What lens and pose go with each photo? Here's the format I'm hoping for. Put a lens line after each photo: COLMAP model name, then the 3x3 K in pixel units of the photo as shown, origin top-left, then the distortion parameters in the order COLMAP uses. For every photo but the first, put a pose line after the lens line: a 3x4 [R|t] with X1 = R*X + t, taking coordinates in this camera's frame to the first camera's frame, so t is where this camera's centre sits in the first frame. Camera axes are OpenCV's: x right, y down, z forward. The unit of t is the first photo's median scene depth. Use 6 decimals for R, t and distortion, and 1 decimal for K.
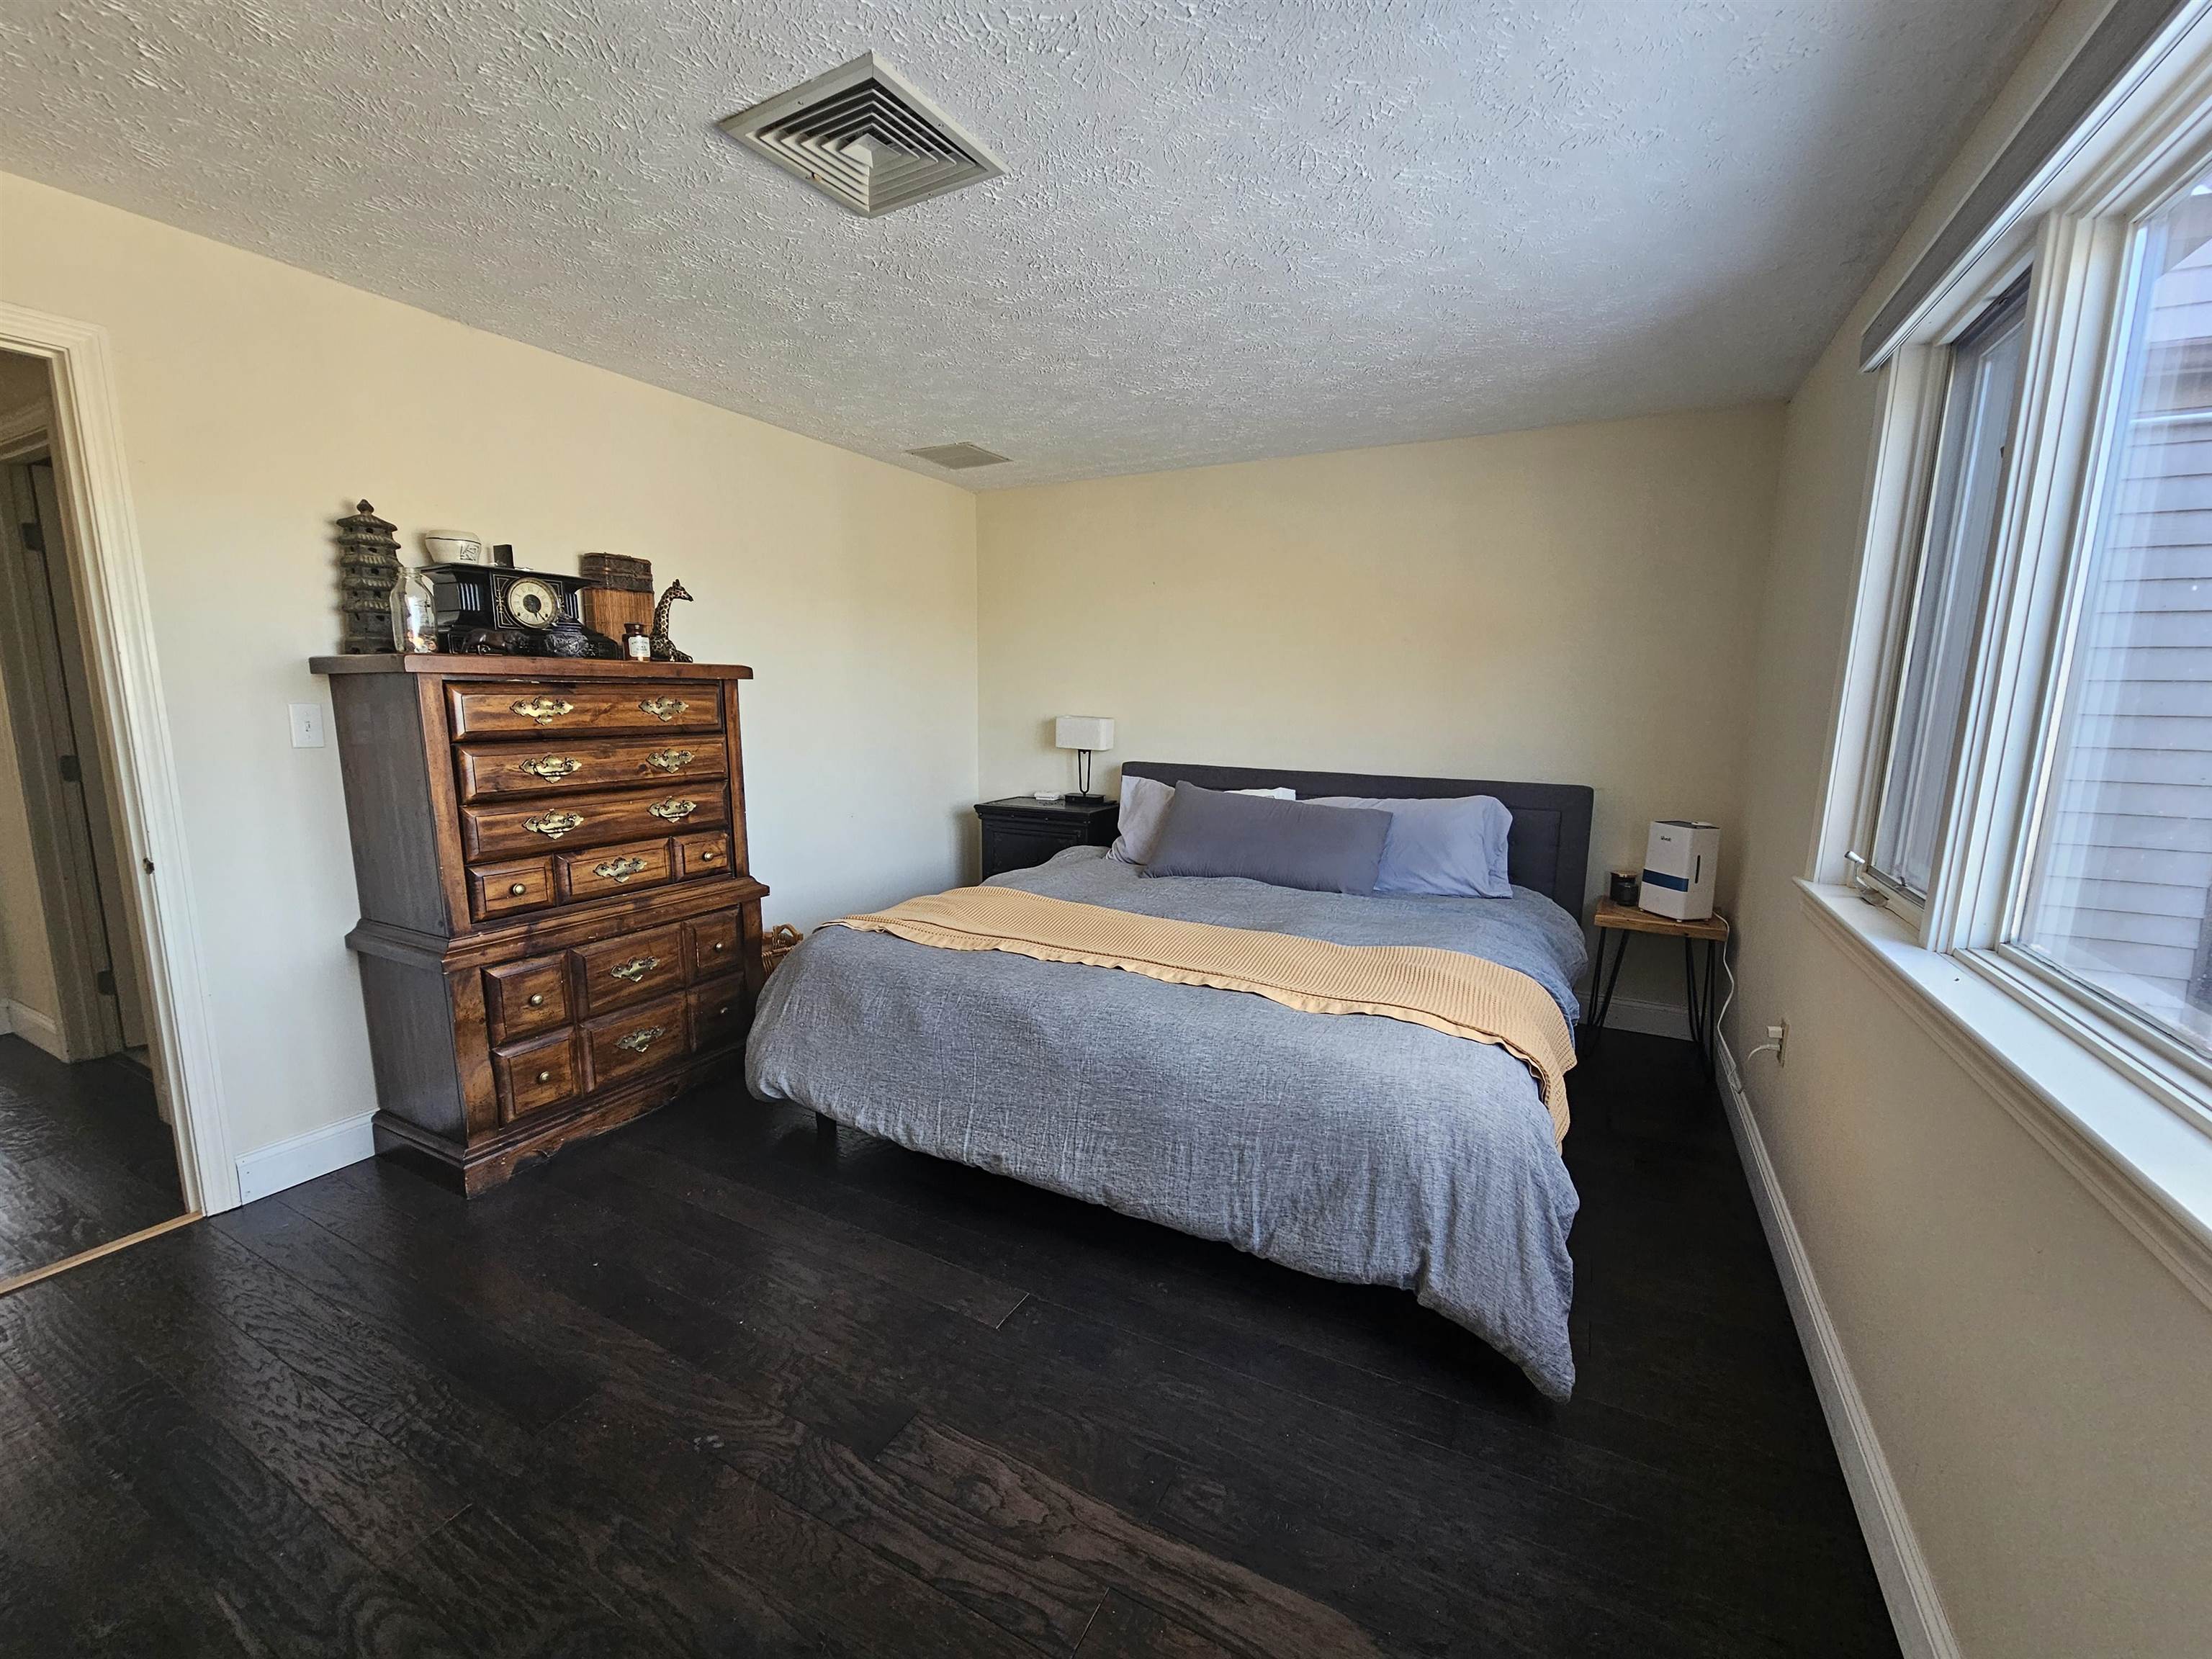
lens RADIAL K [[903.0, 0, 1113.9], [0, 903.0, 837.5], [0, 0, 1]] dist [-0.006586, 0.002495]
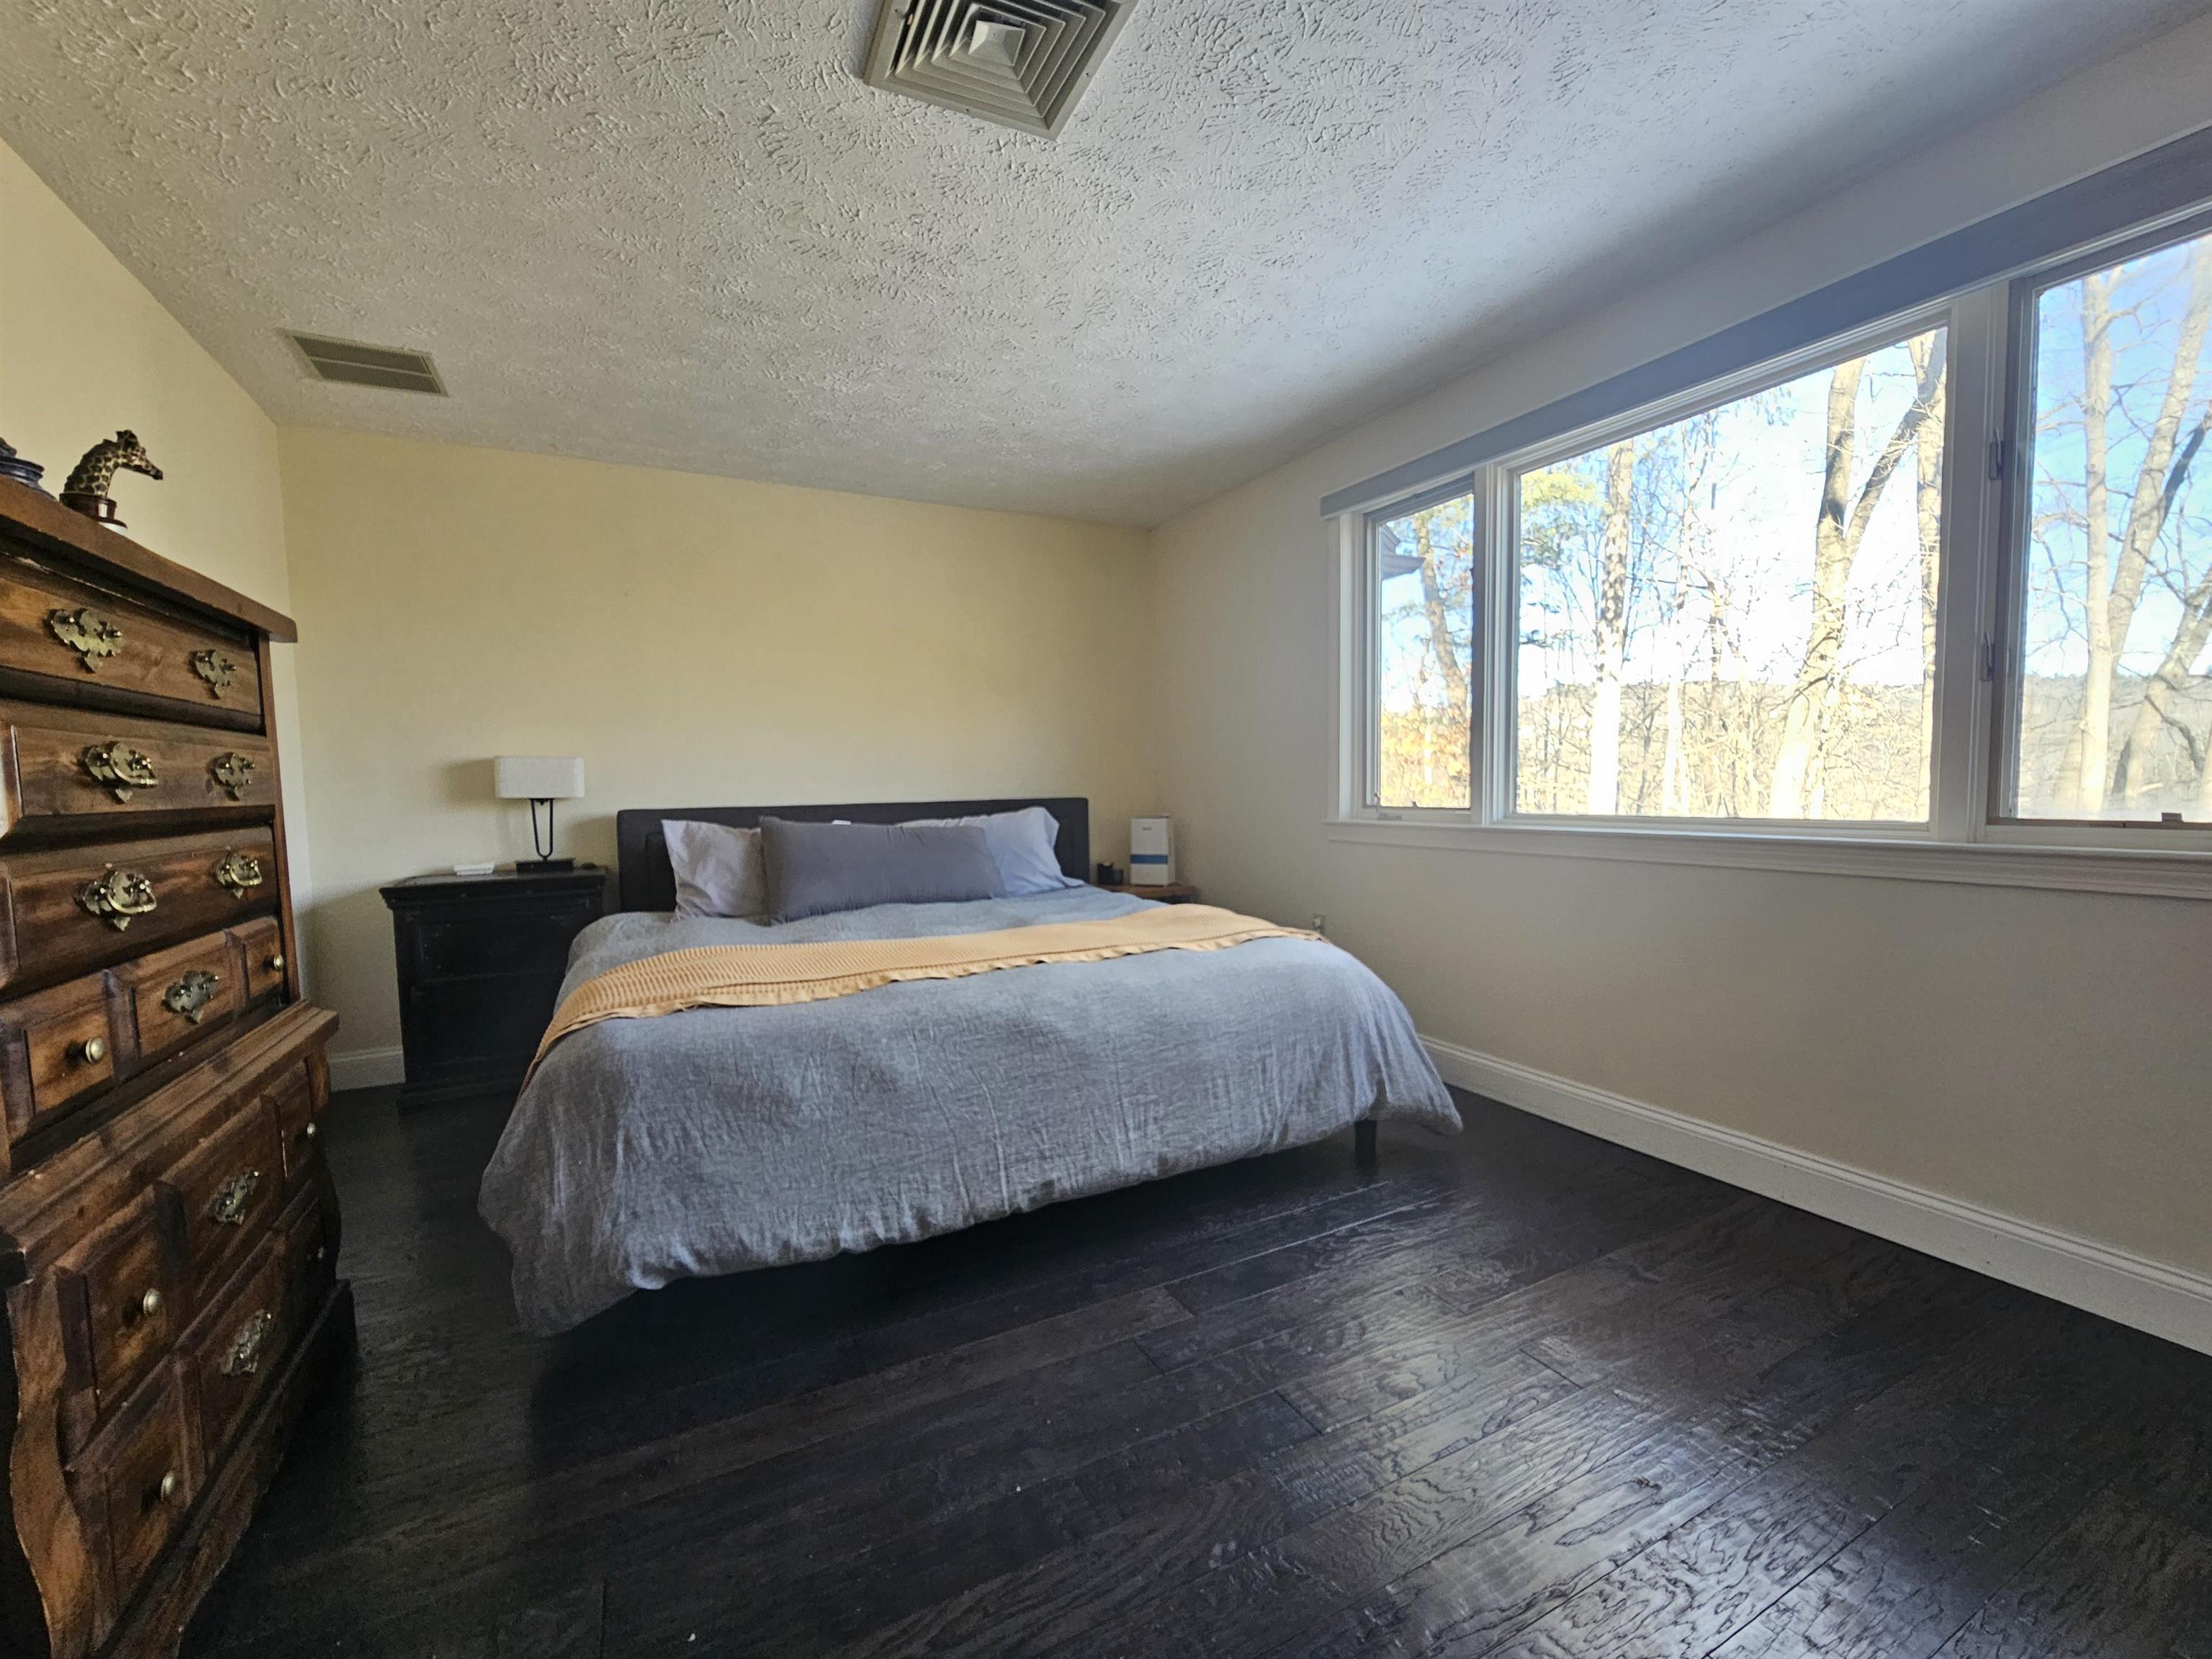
lens RADIAL K [[903.0, 0, 1119.6], [0, 903.0, 832.4], [0, 0, 1]] dist [-0.006586, 0.002495]
pose [[0.567868, -0.071542, 0.820005, -0.738877], [0.156299, 0.987463, -0.022088, 0.042282], [-0.808144, 0.140708, 0.571930, 0.363942]]
